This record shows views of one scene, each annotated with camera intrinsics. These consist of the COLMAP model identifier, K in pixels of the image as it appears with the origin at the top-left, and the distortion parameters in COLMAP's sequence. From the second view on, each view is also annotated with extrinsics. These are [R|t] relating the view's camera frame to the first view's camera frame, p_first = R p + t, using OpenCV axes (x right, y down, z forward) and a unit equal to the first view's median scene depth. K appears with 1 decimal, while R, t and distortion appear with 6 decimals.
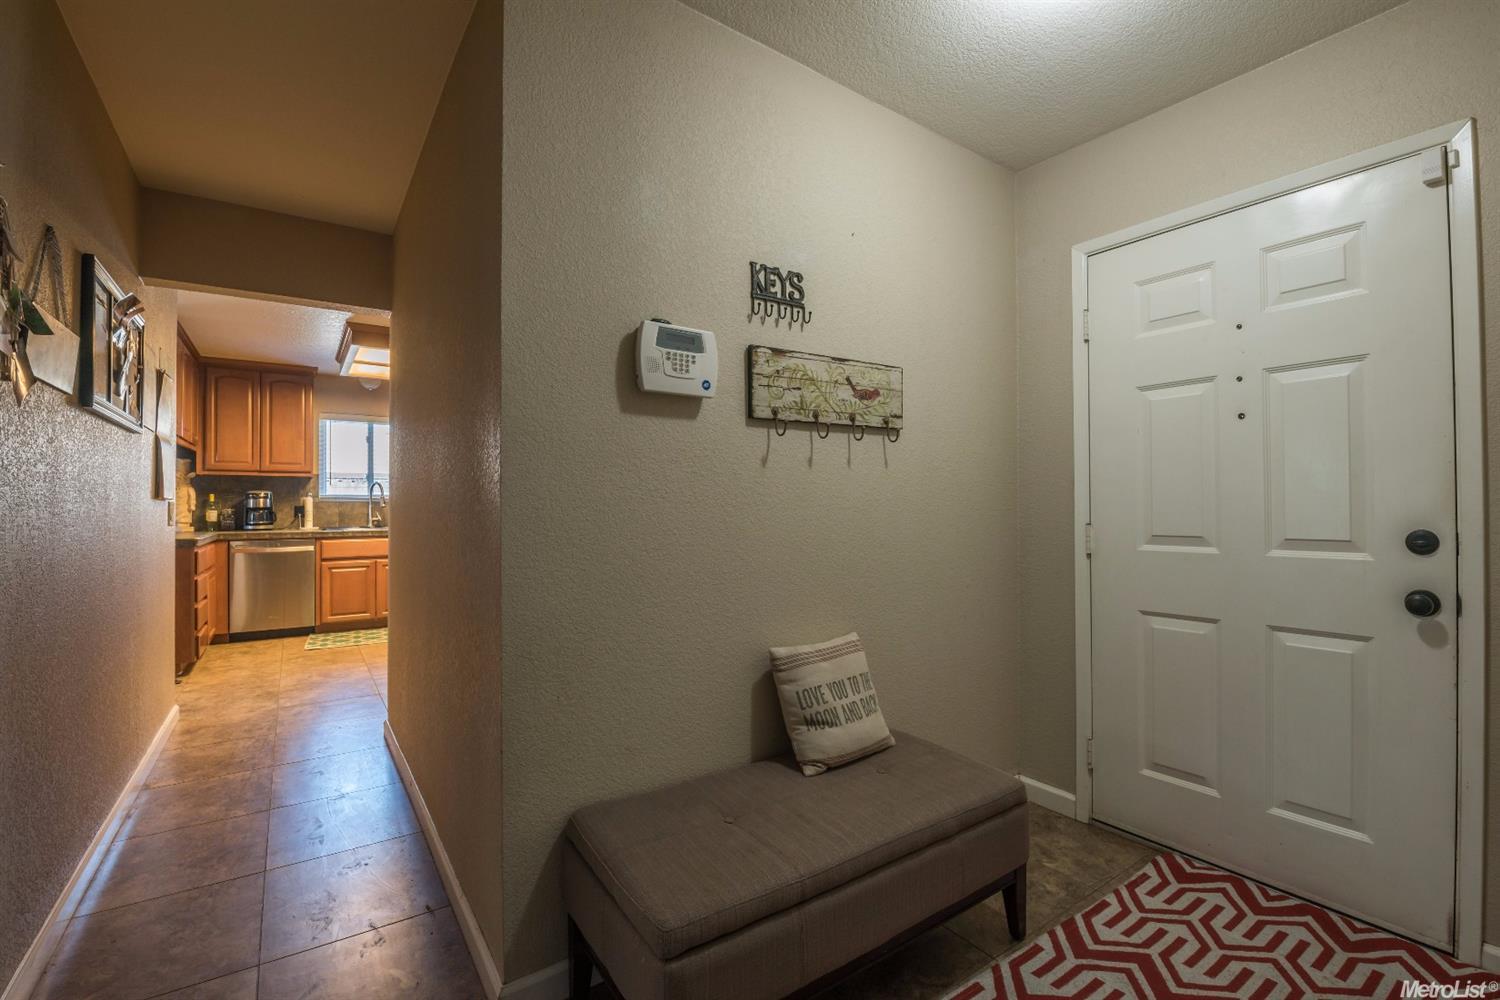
lens RADIAL K [[645.1, 0, 754.1], [0, 645.1, 500.9], [0, 0, 1]] dist [-0.008777, -0.003453]
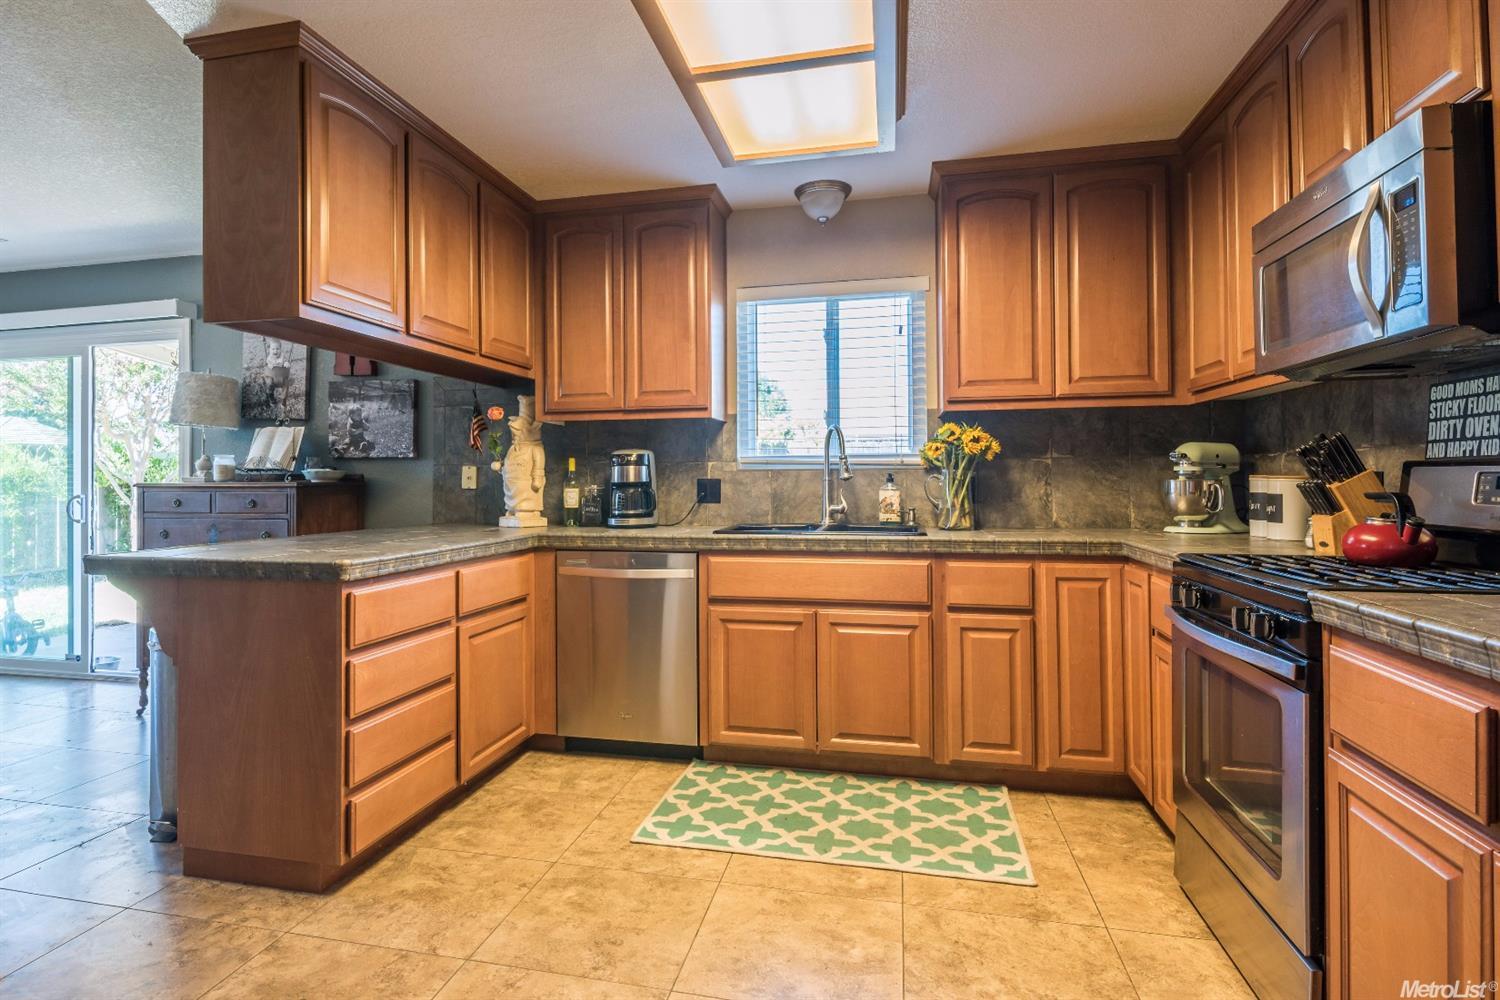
lens RADIAL K [[799.3, 0, 708.1], [0, 799.3, 472.9], [0, 0, 1]] dist [0.002275, -0.000993]
pose [[0.659111, -0.009378, -0.751987, -0.255057], [0.008932, 0.999949, -0.004641, 0.006017], [0.751993, -0.003658, 0.659161, 0.630081]]
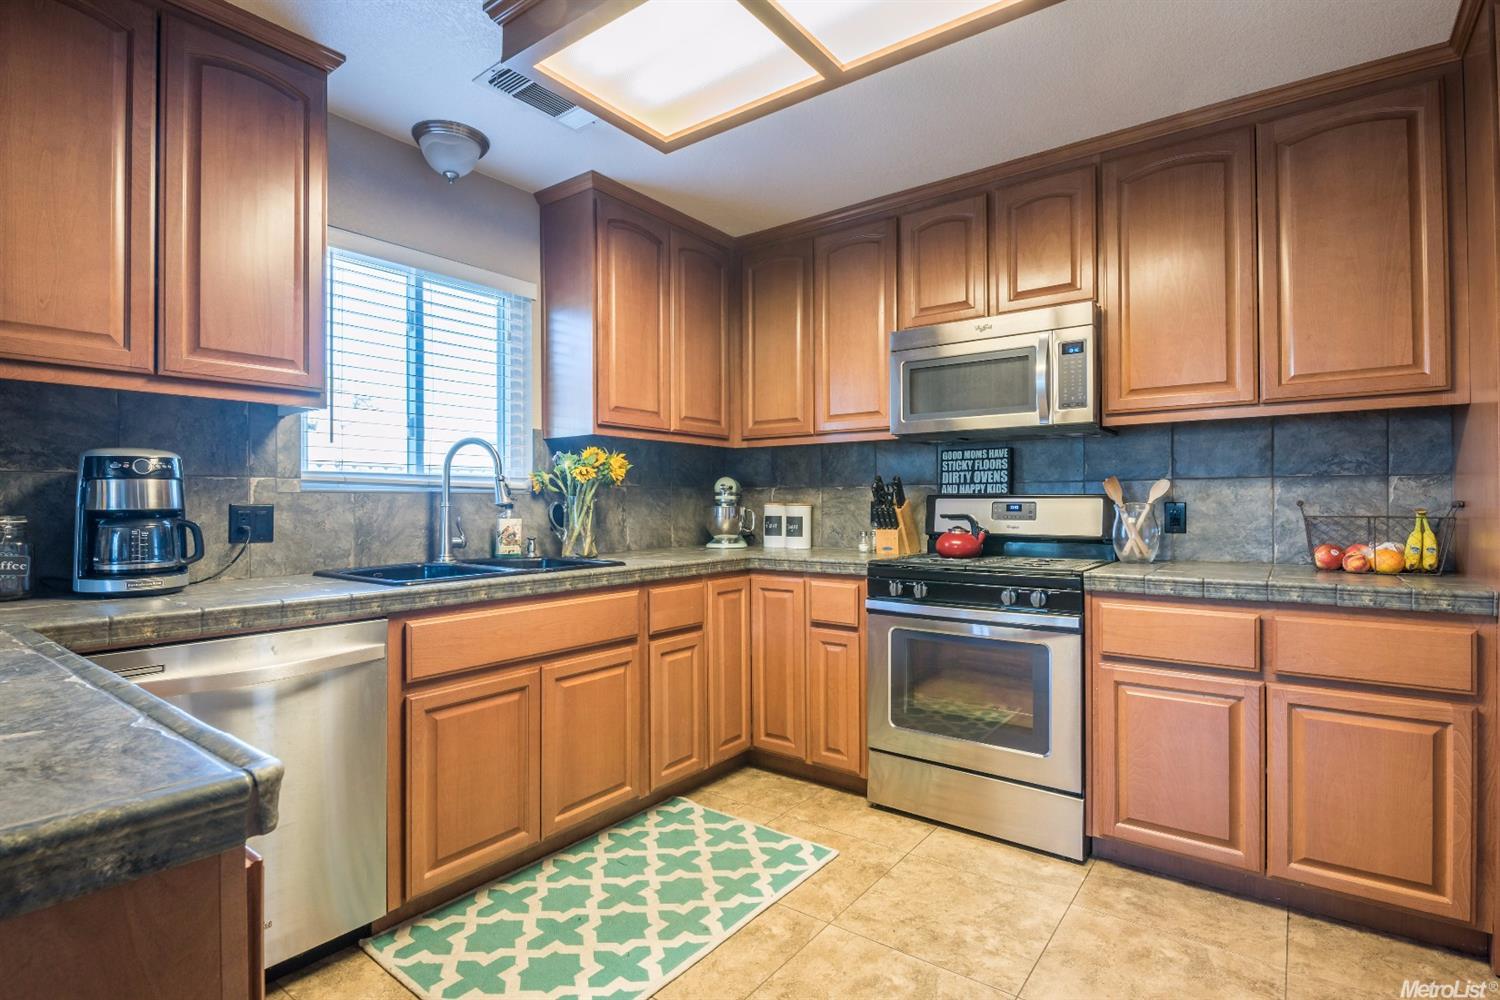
lens RADIAL K [[724.9, 0, 746.7], [0, 724.9, 504.3], [0, 0, 1]] dist [-0.000264, -0.000614]
pose [[0.952691, -0.000938, 0.303940, -0.621339], [-0.000700, 0.999986, 0.005280, 0.005819], [-0.303940, -0.005243, 0.952677, 0.630001]]
